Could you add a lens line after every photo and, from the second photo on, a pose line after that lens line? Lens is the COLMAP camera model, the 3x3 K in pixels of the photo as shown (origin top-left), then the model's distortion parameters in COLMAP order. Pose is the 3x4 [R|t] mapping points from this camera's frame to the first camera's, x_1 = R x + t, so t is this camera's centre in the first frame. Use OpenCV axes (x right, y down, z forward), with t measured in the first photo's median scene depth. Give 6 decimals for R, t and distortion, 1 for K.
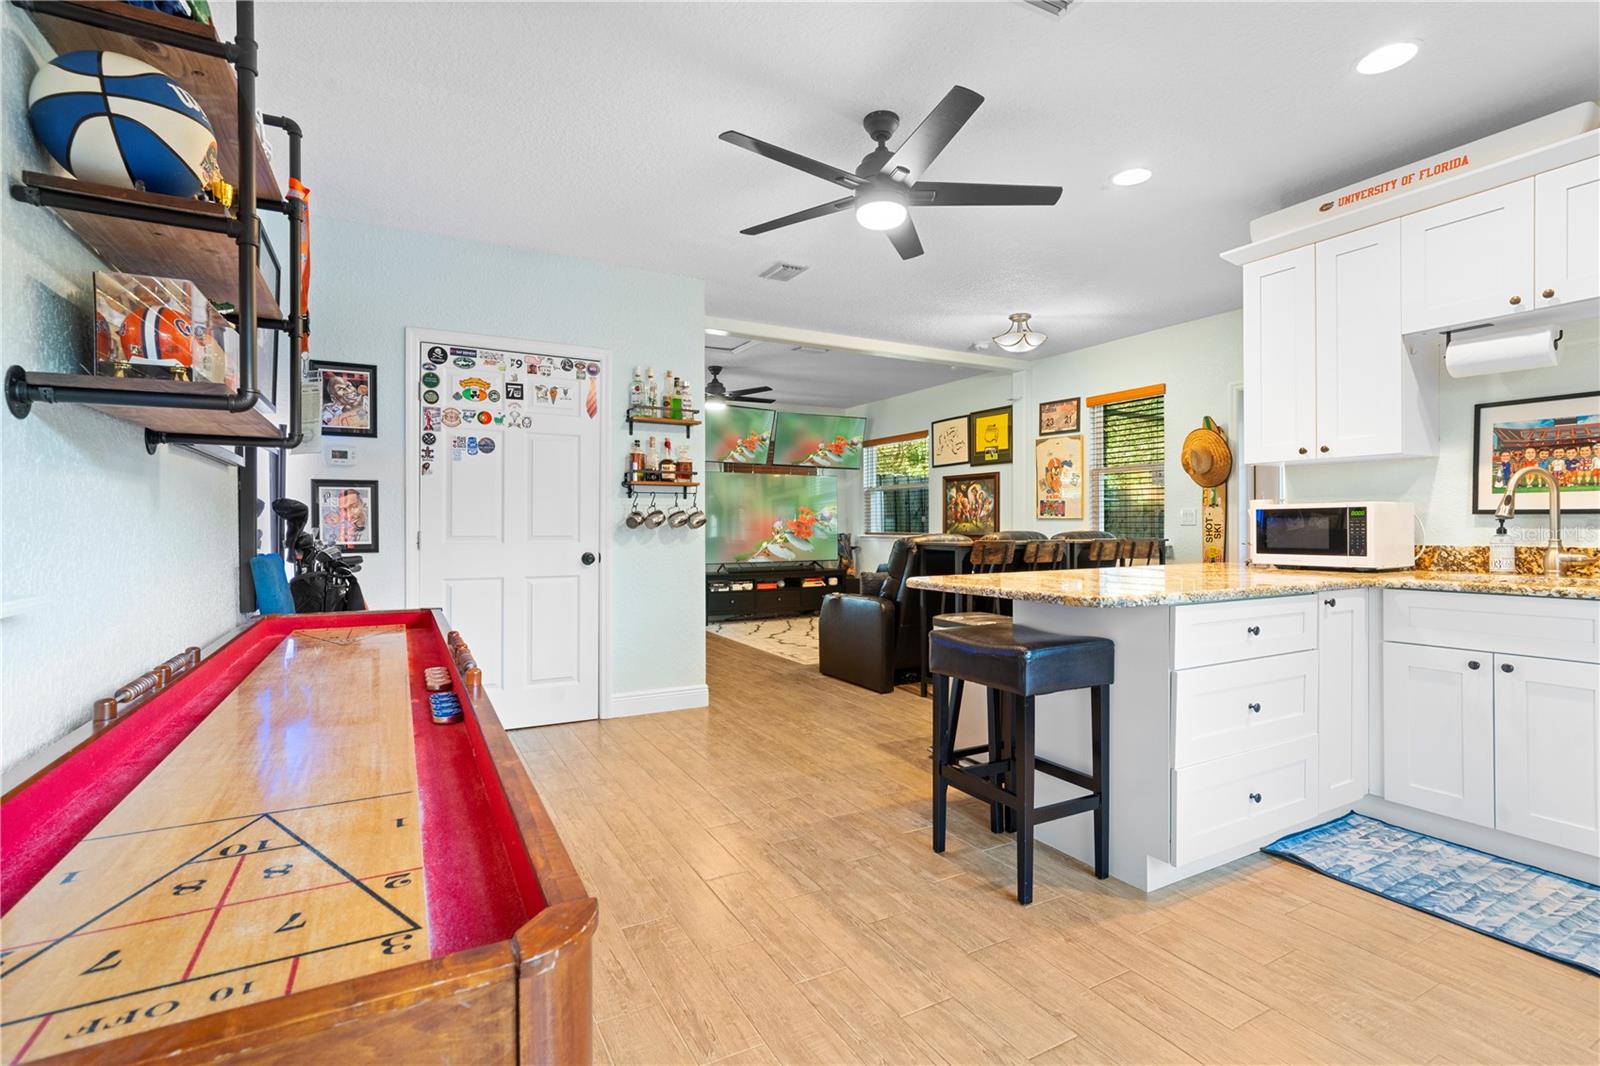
lens RADIAL K [[752.4, 0, 796.8], [0, 752.4, 524.2], [0, 0, 1]] dist [-0.014689, 0.007381]
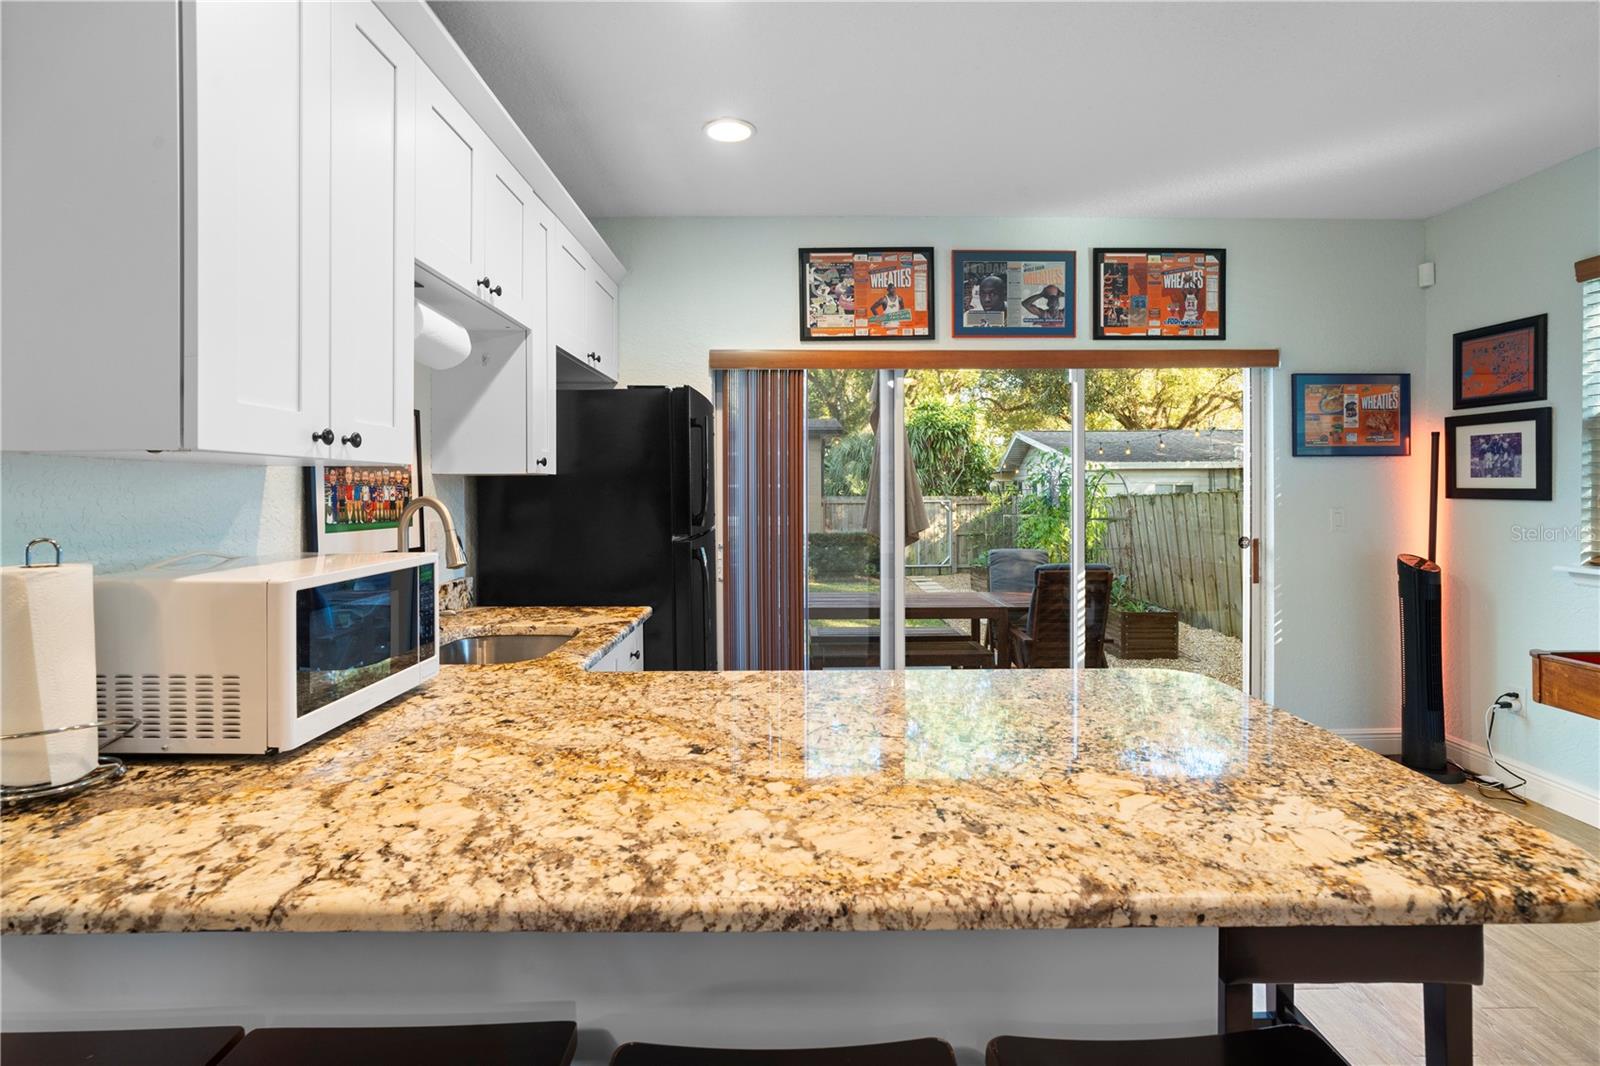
lens RADIAL K [[752.4, 0, 795.2], [0, 752.4, 495.0], [0, 0, 1]] dist [-0.014689, 0.007381]
pose [[-0.877459, 0.003261, 0.479640, 0.157789], [0.004694, 0.999987, 0.001787, -0.041224], [-0.479628, 0.003820, -0.877464, 0.773622]]
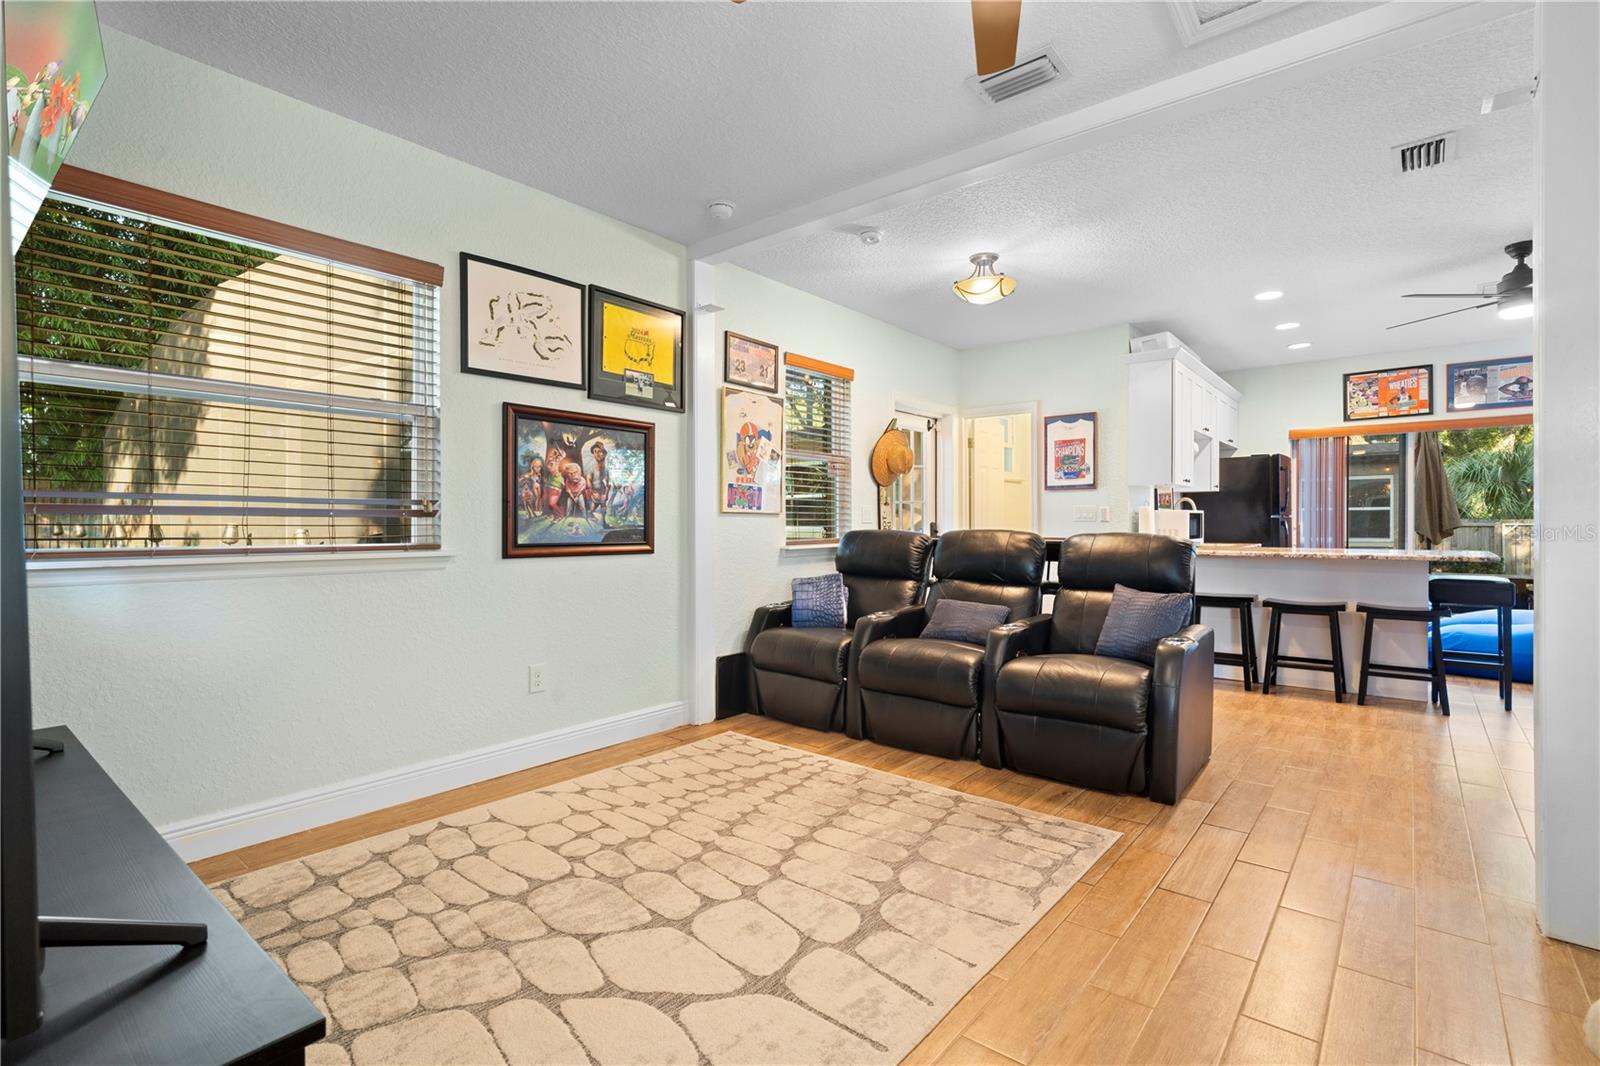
lens RADIAL K [[752.4, 0, 814.4], [0, 752.4, 529.2], [0, 0, 1]] dist [-0.014689, 0.007381]
pose [[-0.387378, -0.002831, 0.921916, -0.384329], [-0.000020, 0.999995, 0.003062, 0.006636], [-0.921921, 0.001168, -0.387377, 1.557541]]
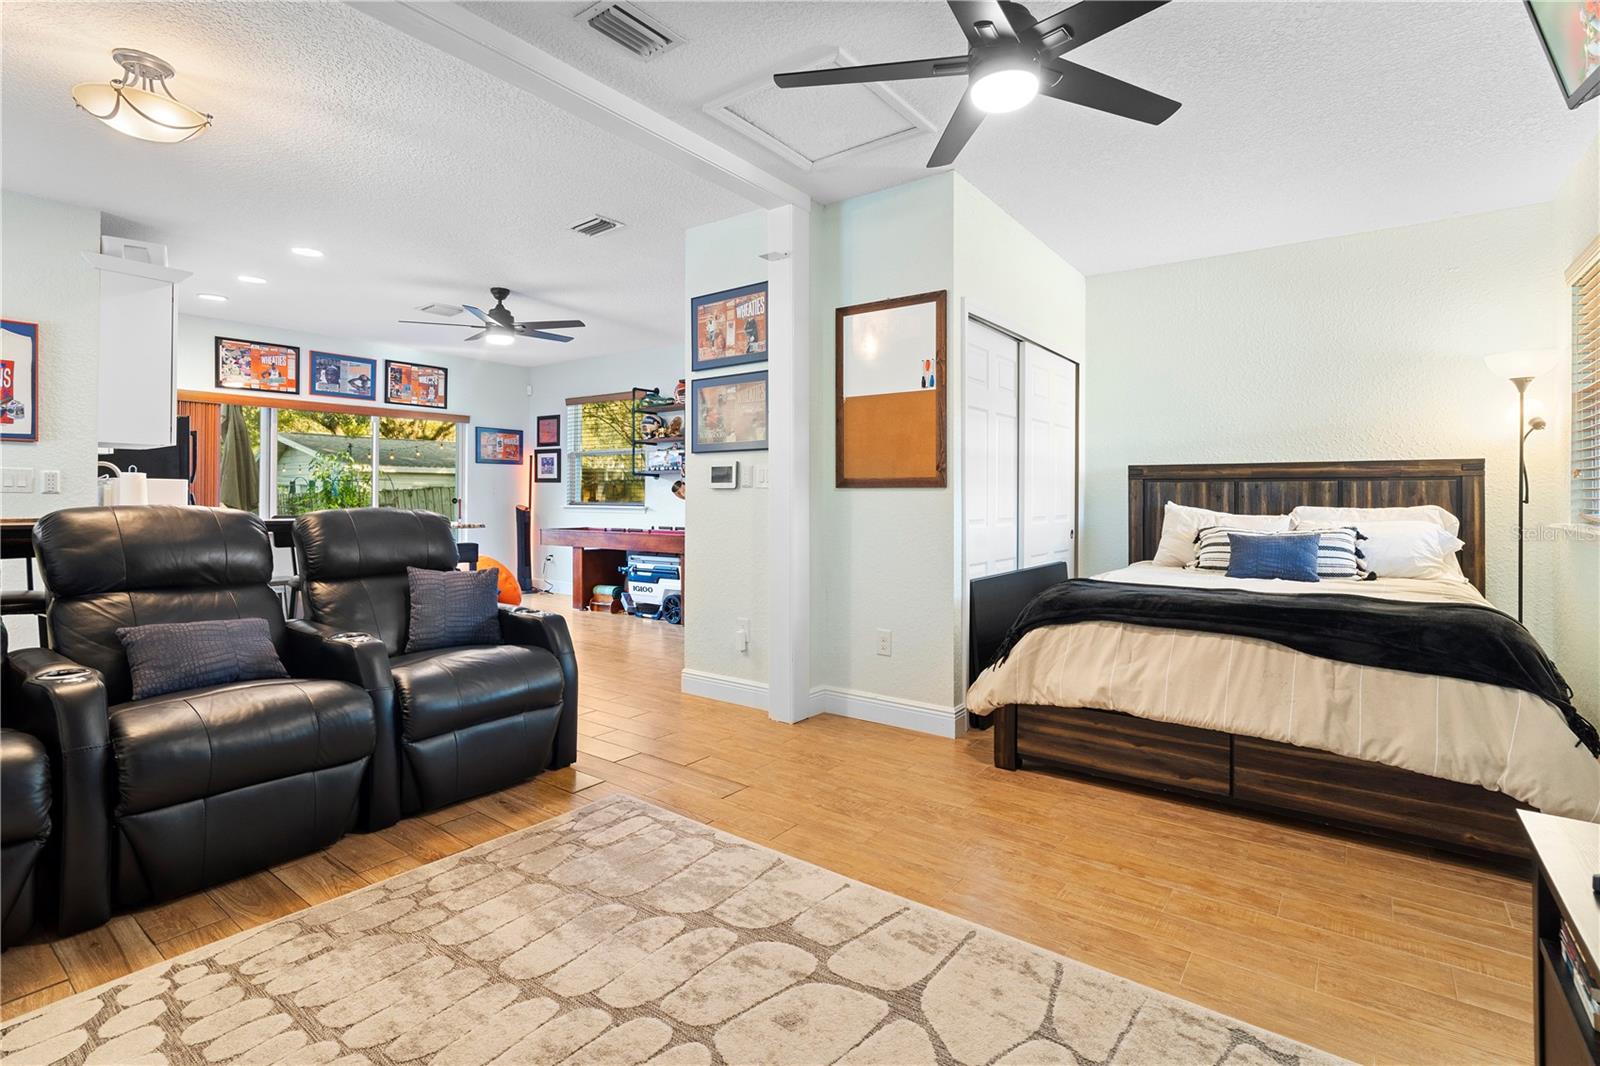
lens RADIAL K [[752.4, 0, 814.1], [0, 752.4, 493.4], [0, 0, 1]] dist [-0.014689, 0.007381]
pose [[-0.904542, -0.003086, -0.426373, 0.113313], [0.000329, 0.999968, -0.007935, 0.005157], [0.426384, -0.007318, -0.904513, 1.715889]]
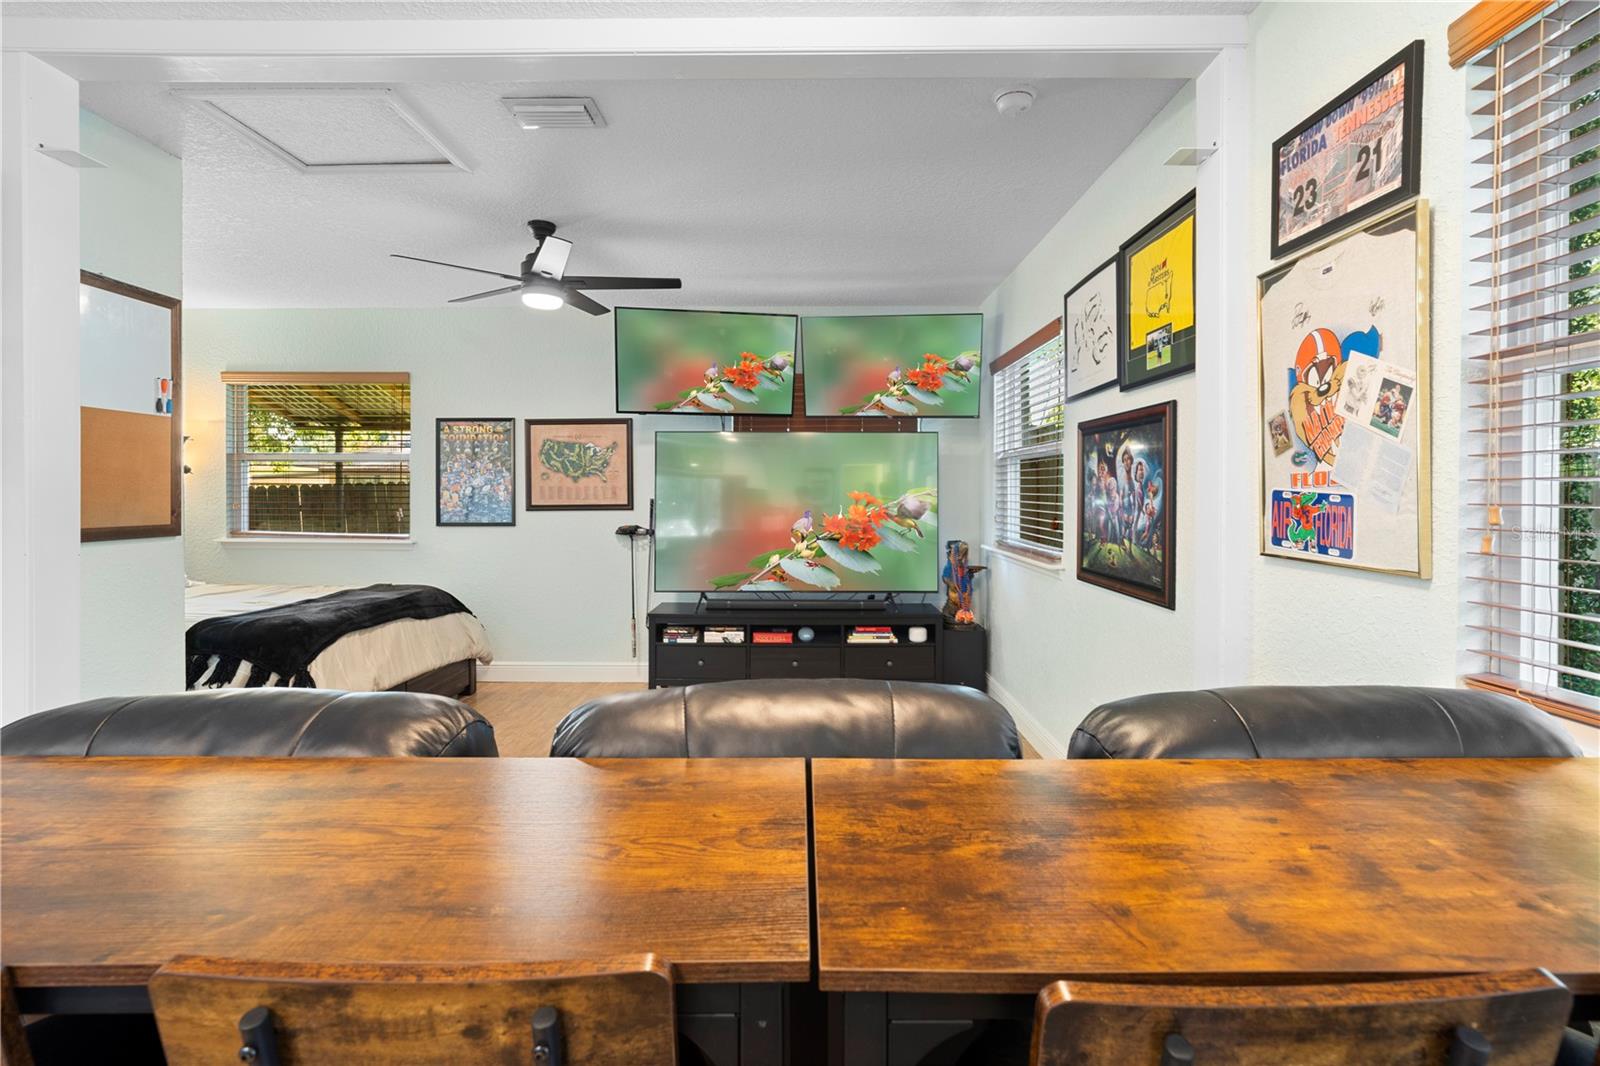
lens RADIAL K [[752.4, 0, 804.0], [0, 752.4, 496.2], [0, 0, 1]] dist [-0.014689, 0.007381]
pose [[0.875887, 0.006790, -0.482468, 0.404204], [-0.003589, 0.999965, 0.007557, -0.041149], [0.482502, -0.004887, 0.875881, 0.888586]]
